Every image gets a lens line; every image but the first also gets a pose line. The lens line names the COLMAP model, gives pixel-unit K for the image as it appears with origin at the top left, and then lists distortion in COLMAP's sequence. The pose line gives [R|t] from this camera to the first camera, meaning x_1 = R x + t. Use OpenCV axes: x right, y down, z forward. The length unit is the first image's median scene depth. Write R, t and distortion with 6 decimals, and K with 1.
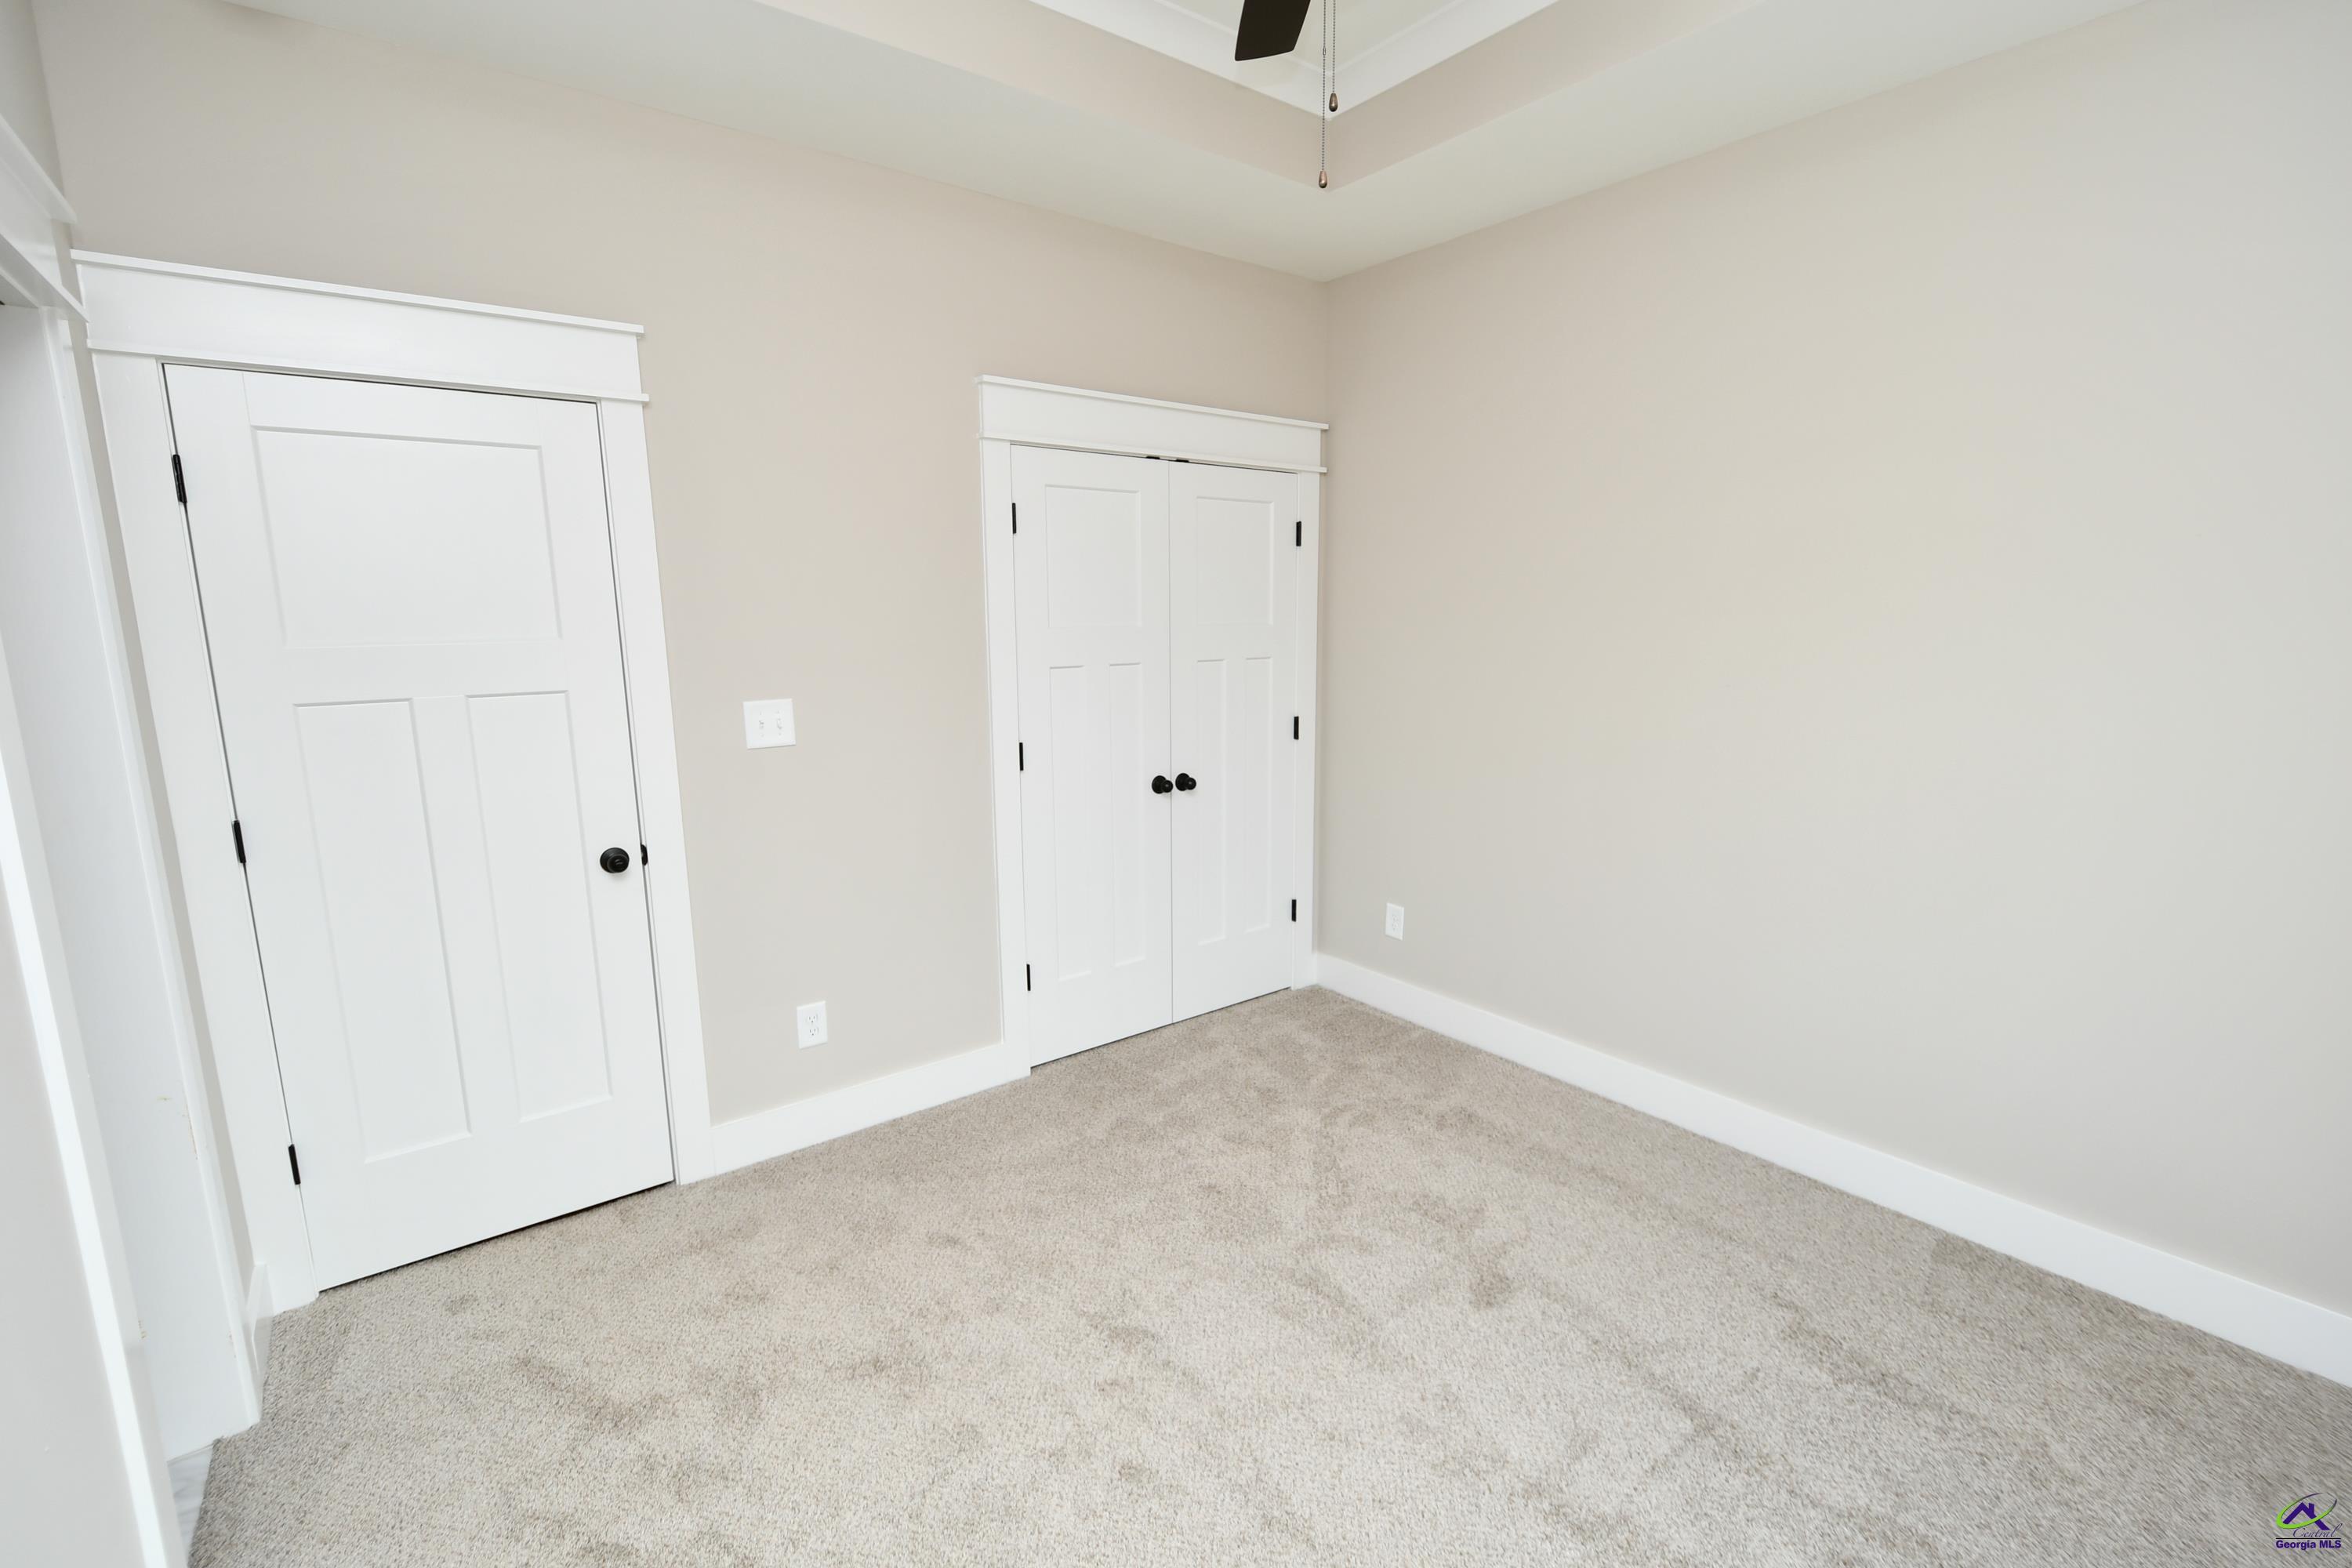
lens RADIAL K [[1035.6, 0, 1176.0], [0, 1035.6, 784.0], [0, 0, 1]] dist [-0.000470, -0.000178]
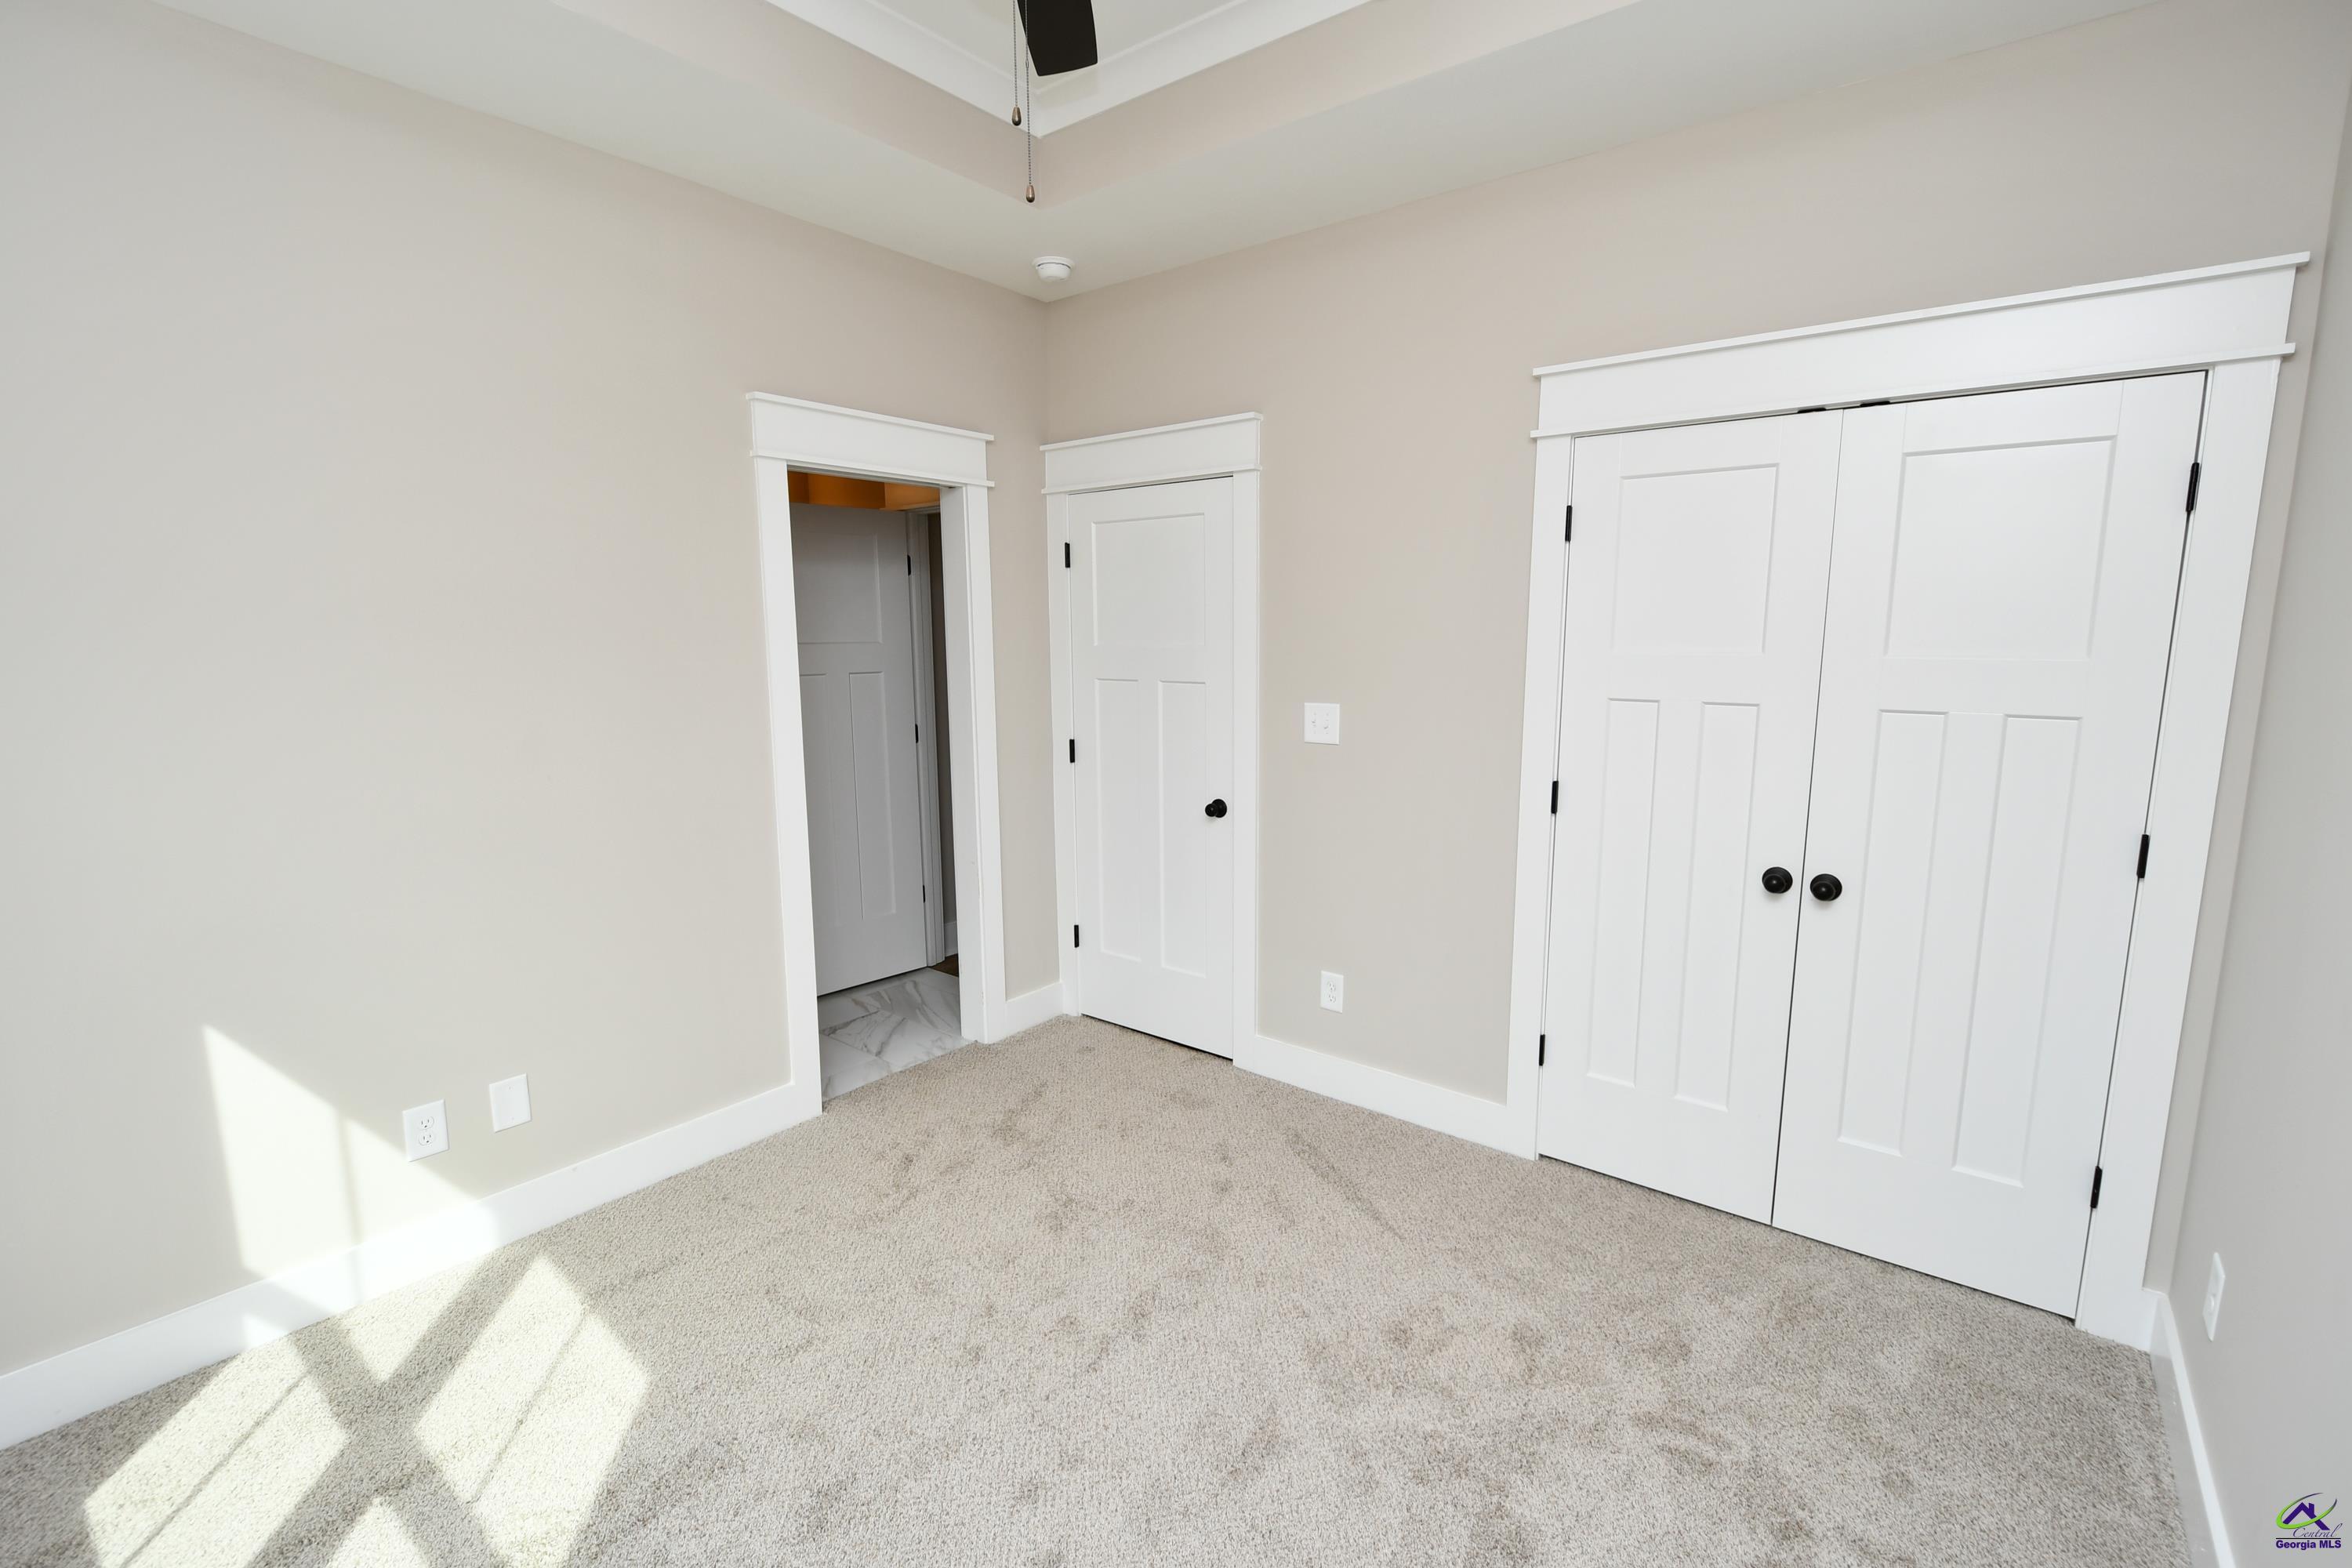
lens RADIAL K [[1033.1, 0, 1192.0], [0, 1033.1, 780.5], [0, 0, 1]] dist [0.008557, -0.007716]
pose [[0.247252, 0.149538, -0.957343, 0.656870], [-0.162828, 0.980381, 0.111083, -0.094544], [0.955172, 0.128417, 0.266750, 0.519388]]
